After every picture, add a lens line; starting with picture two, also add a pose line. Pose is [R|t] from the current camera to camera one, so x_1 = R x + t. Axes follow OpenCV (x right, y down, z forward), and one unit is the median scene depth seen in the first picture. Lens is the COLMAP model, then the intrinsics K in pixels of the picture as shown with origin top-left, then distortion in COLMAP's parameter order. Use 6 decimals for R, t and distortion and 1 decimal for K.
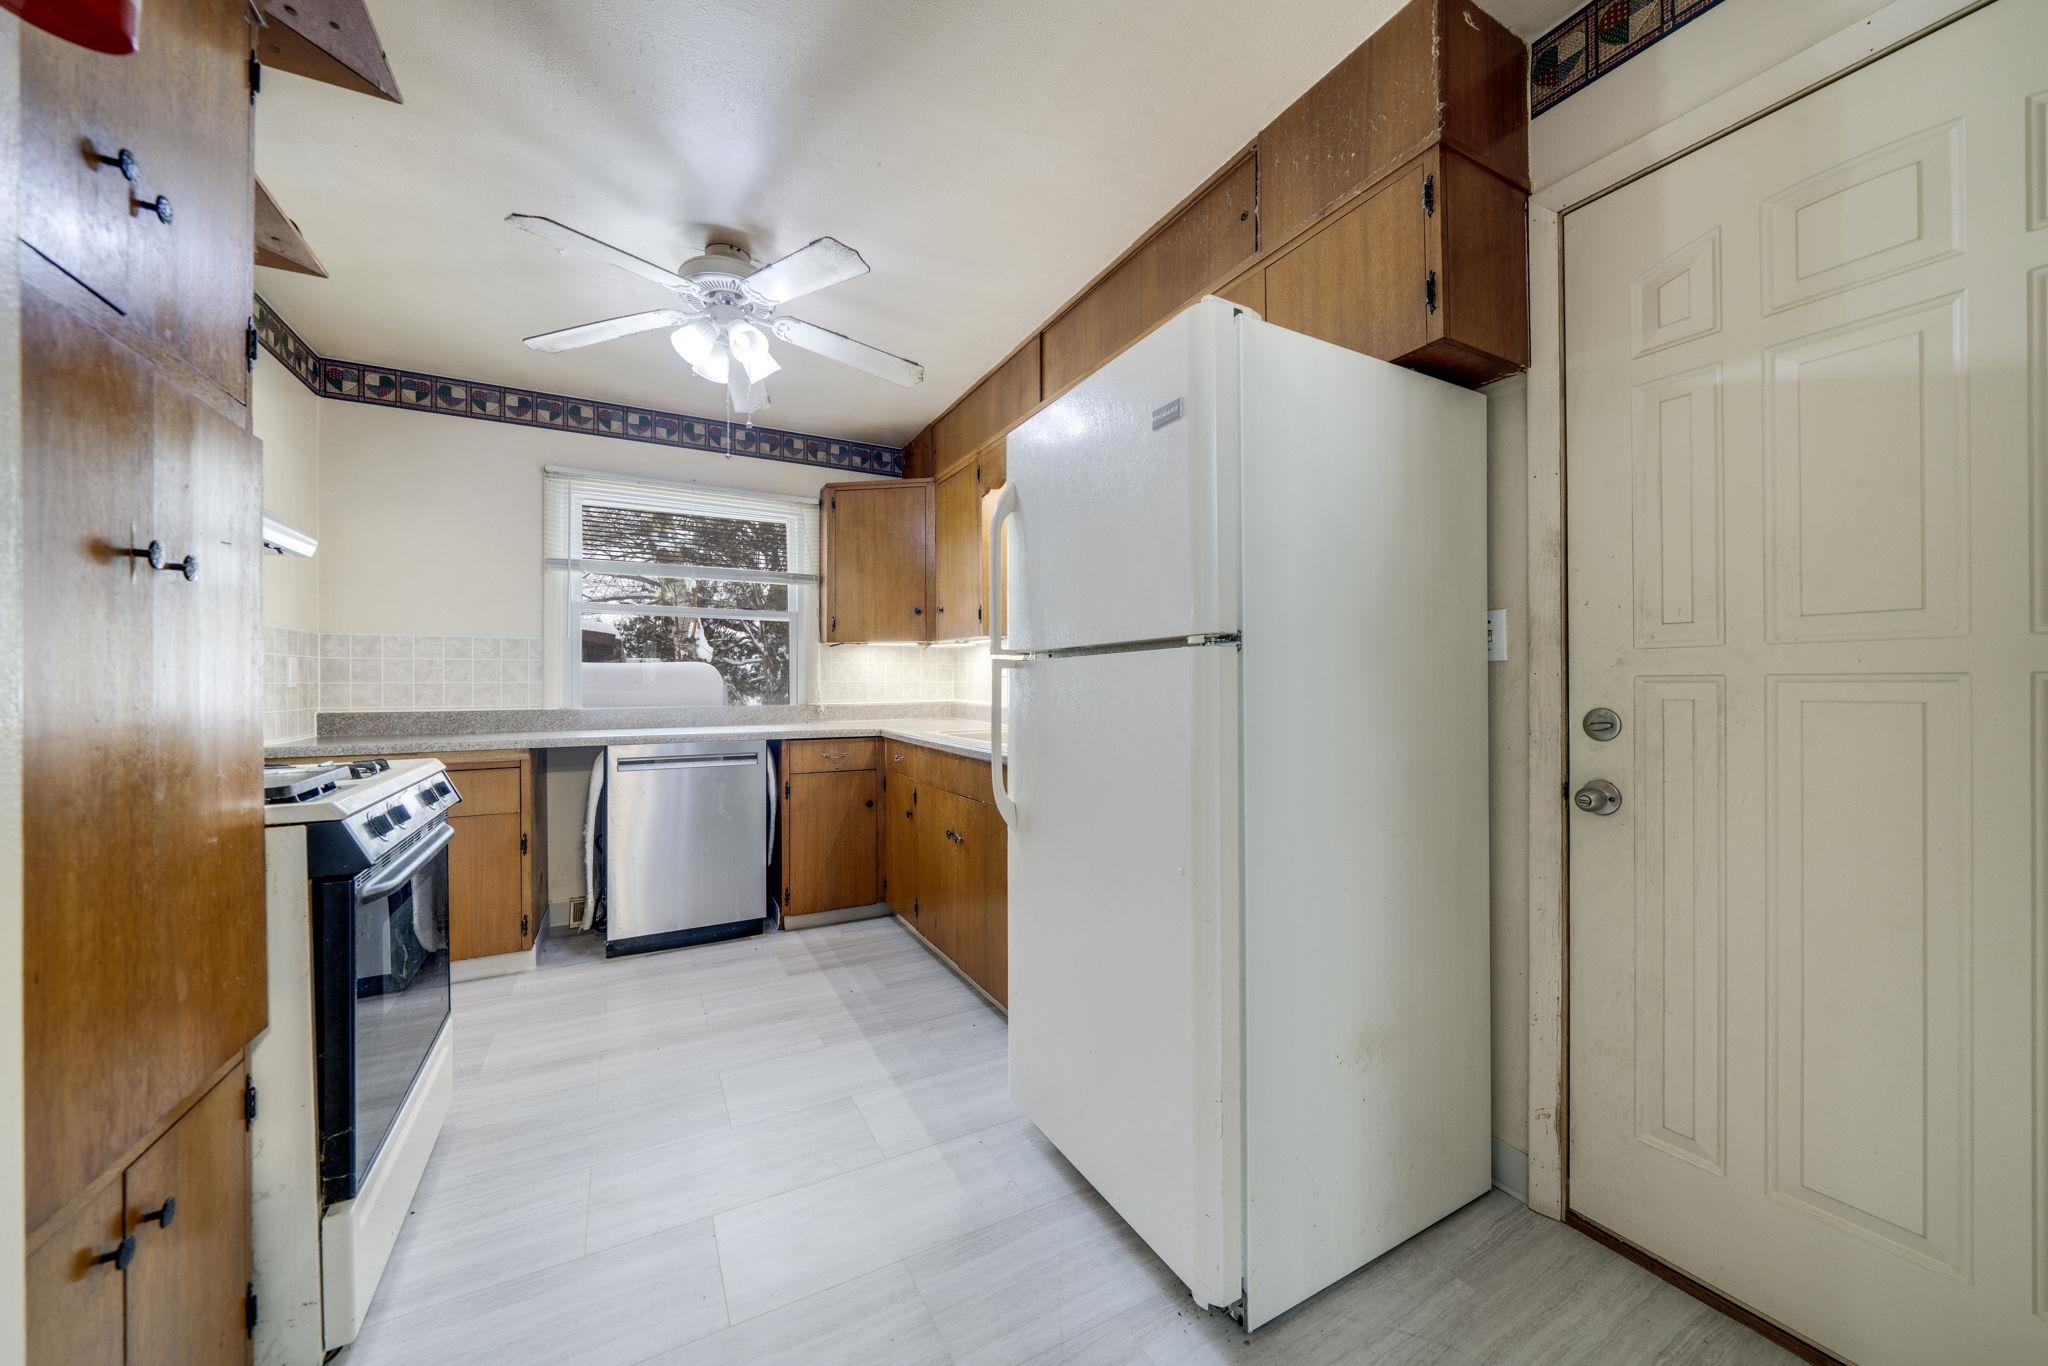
lens RADIAL K [[735.0, 0, 1025.6], [0, 735.0, 689.3], [0, 0, 1]] dist [-0.008371, 0.000137]
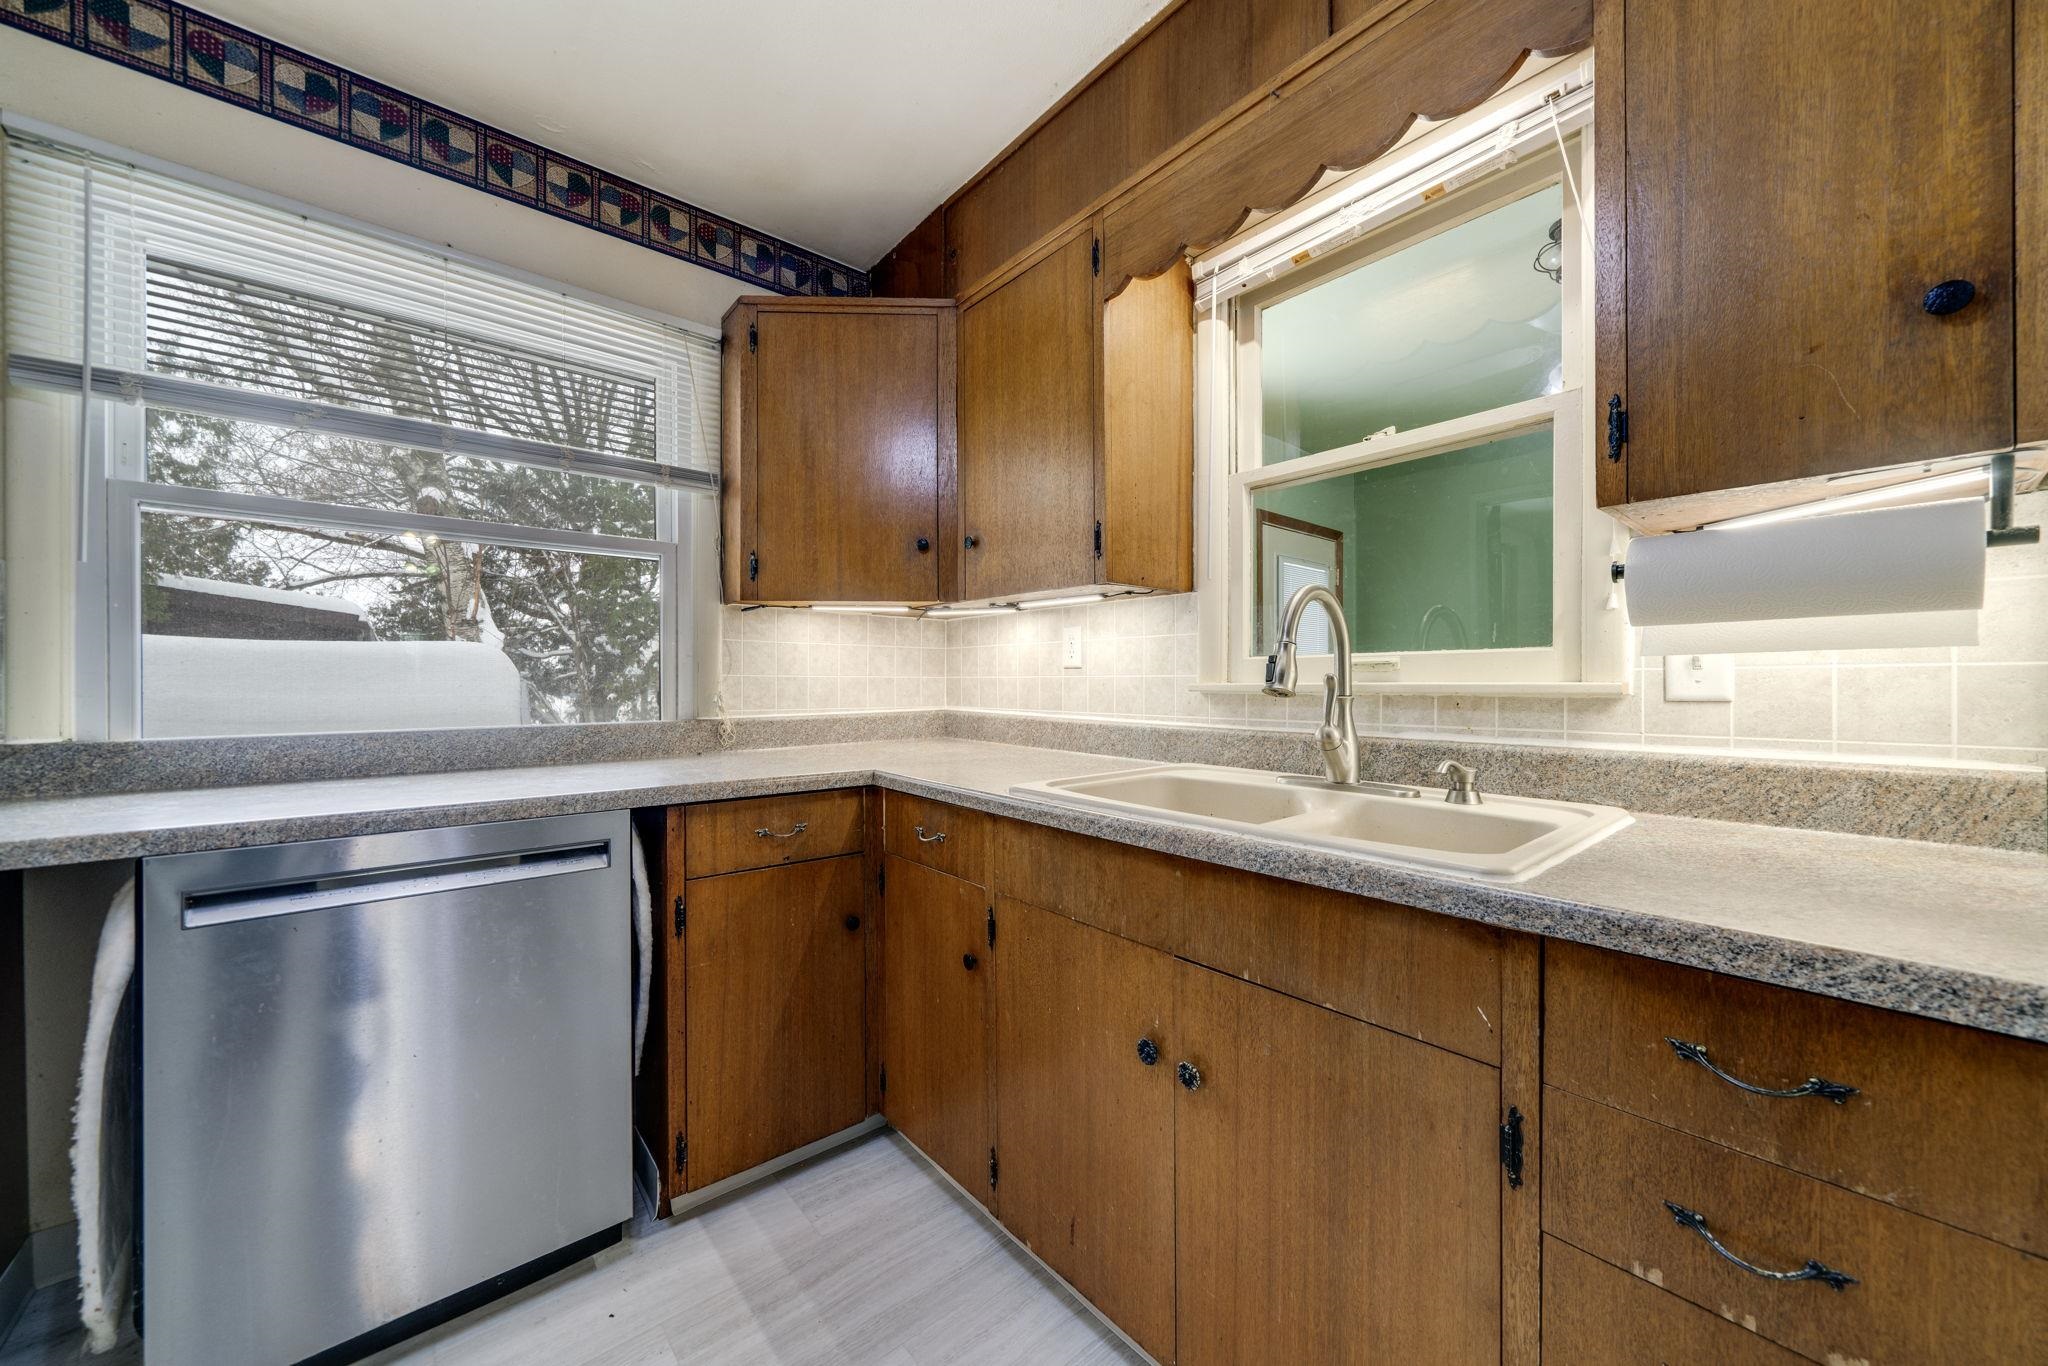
lens RADIAL K [[735.0, 0, 1025.6], [0, 735.0, 689.3], [0, 0, 1]] dist [-0.008371, 0.000137]
pose [[0.977220, -0.002091, 0.212219, -0.187109], [0.001376, 0.999993, 0.003514, -0.002641], [-0.212225, -0.003142, 0.977216, 0.455261]]
